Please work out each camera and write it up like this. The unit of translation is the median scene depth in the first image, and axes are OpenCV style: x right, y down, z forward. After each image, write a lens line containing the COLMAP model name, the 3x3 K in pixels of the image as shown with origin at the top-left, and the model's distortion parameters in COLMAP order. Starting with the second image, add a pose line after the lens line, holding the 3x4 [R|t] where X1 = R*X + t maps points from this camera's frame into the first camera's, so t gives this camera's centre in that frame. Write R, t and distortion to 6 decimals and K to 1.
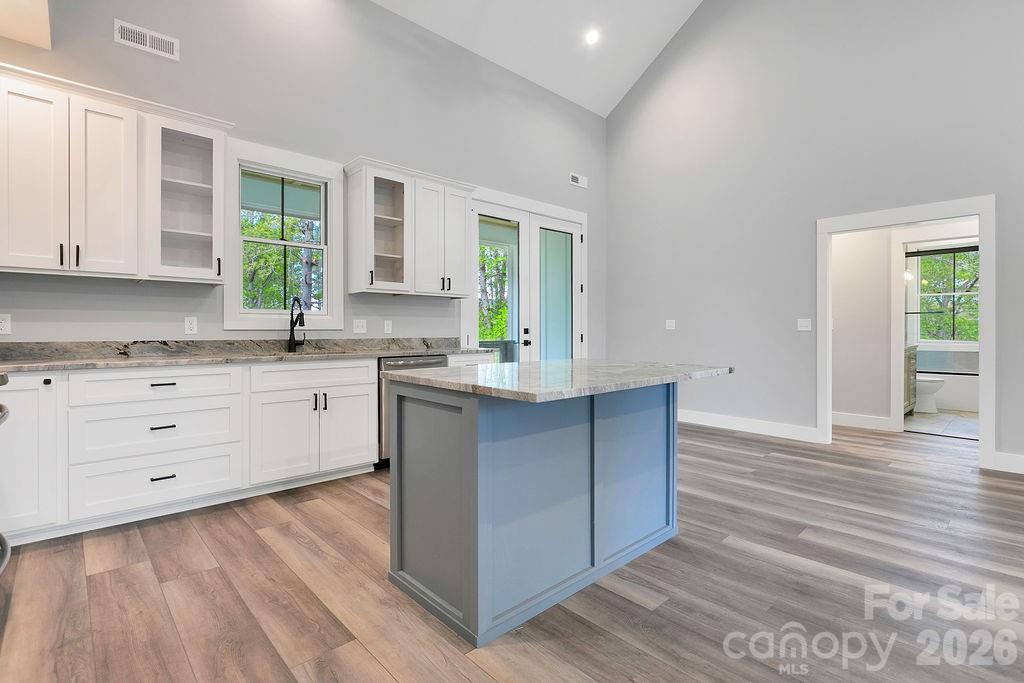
lens RADIAL K [[488.9, 0, 514.7], [0, 488.9, 329.7], [0, 0, 1]] dist [0.004013, 0.000247]
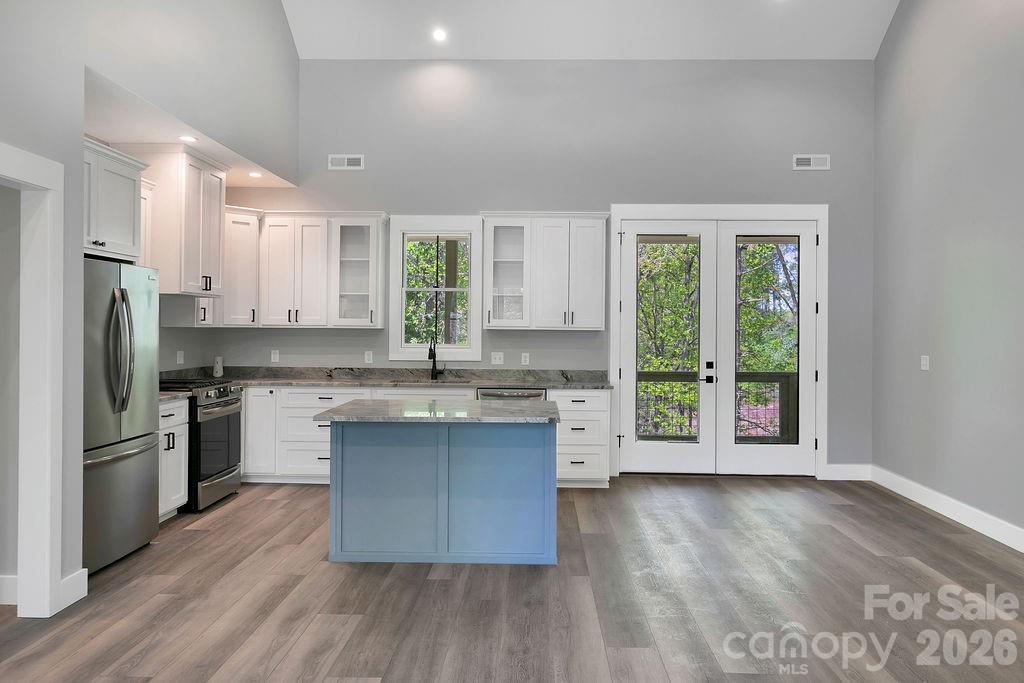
lens RADIAL K [[750.6, 0, 515.7], [0, 750.6, 324.5], [0, 0, 1]] dist [0.007210, -0.001355]
pose [[0.710607, 0.000831, -0.703588, 1.134250], [-0.008257, 0.999940, -0.007159, -0.089225], [0.703540, 0.010897, 0.710572, -0.218654]]
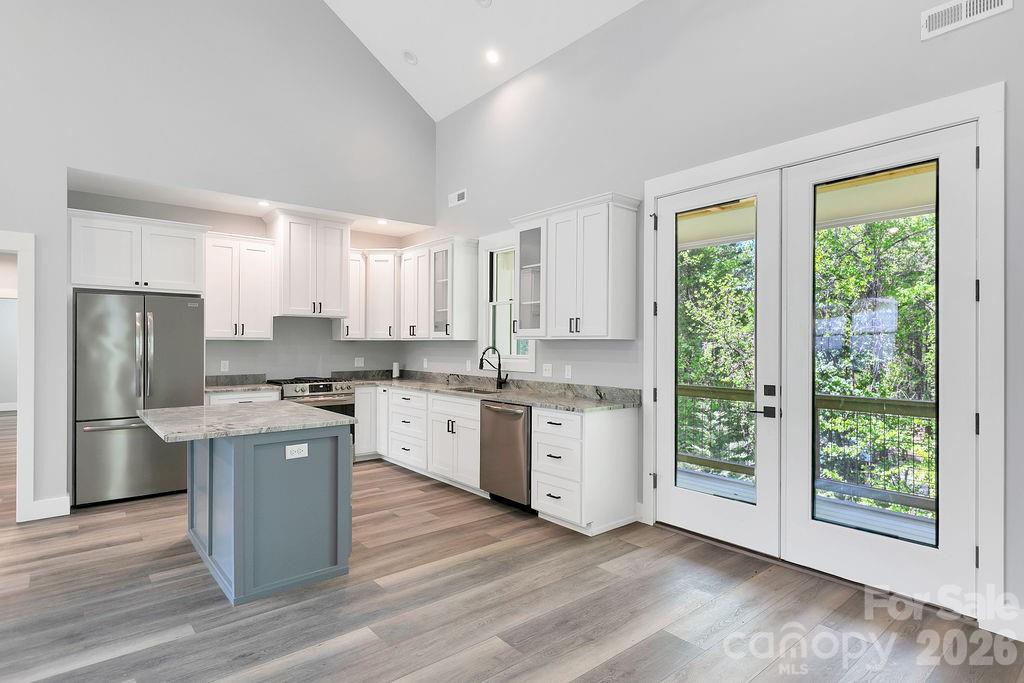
lens RADIAL K [[536.0, 0, 515.1], [0, 536.0, 342.7], [0, 0, 1]] dist [0.000448, -0.000840]
pose [[-0.052185, -0.002812, -0.998633, 1.052349], [-0.004127, 0.999988, -0.002600, -0.078767], [0.998629, 0.003985, -0.052196, 1.243658]]
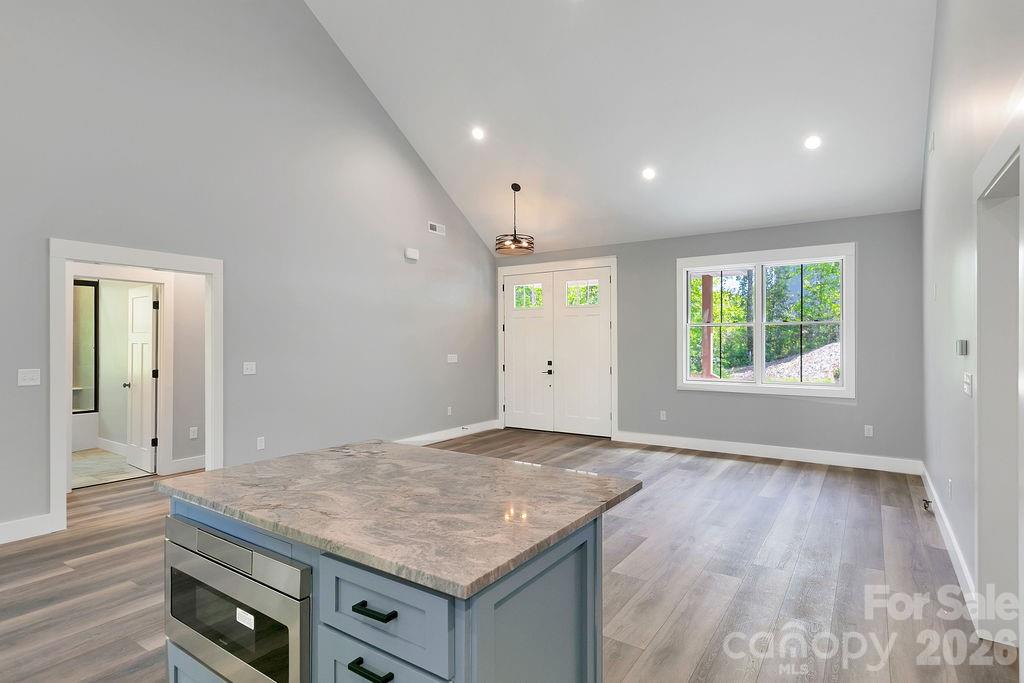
lens RADIAL K [[523.6, 0, 517.4], [0, 523.6, 342.0], [0, 0, 1]] dist [0.002820, -0.000127]
pose [[-0.226091, 0.001737, 0.974105, -0.478787], [0.001909, 0.999997, -0.001340, -0.087102], [-0.974104, 0.001557, -0.226094, 0.680149]]
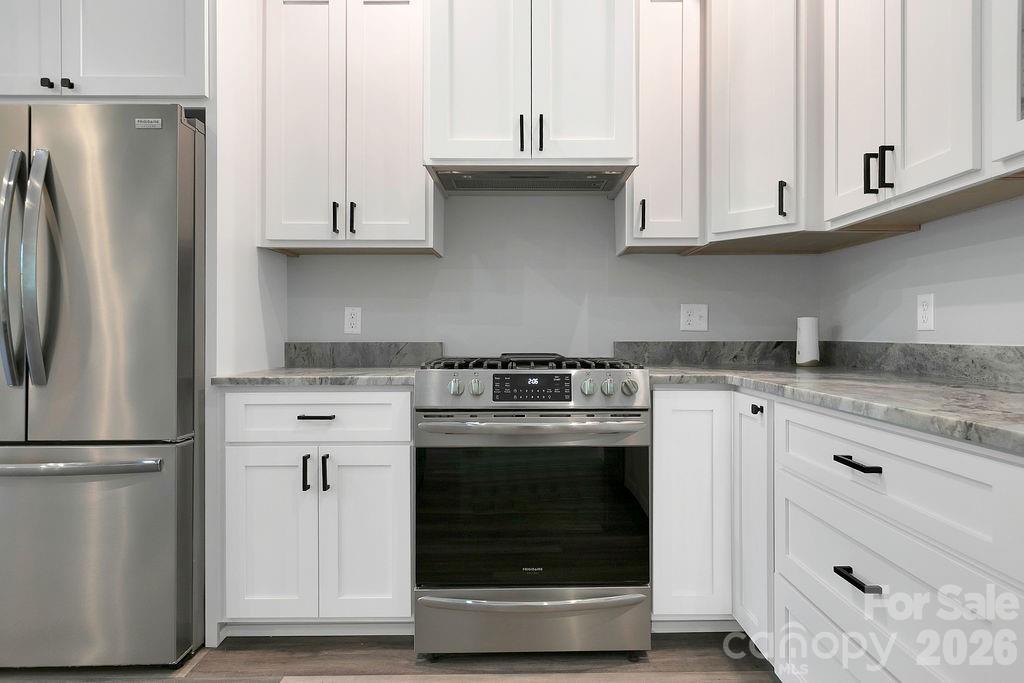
lens RADIAL K [[575.1, 0, 518.7], [0, 575.1, 332.0], [0, 0, 1]] dist [0.002250, -0.000036]
pose [[-0.677512, -0.001290, -0.735511, -0.184043], [0.000345, 0.999998, -0.002071, 0.010950], [0.735512, -0.001657, -0.677510, 0.908191]]
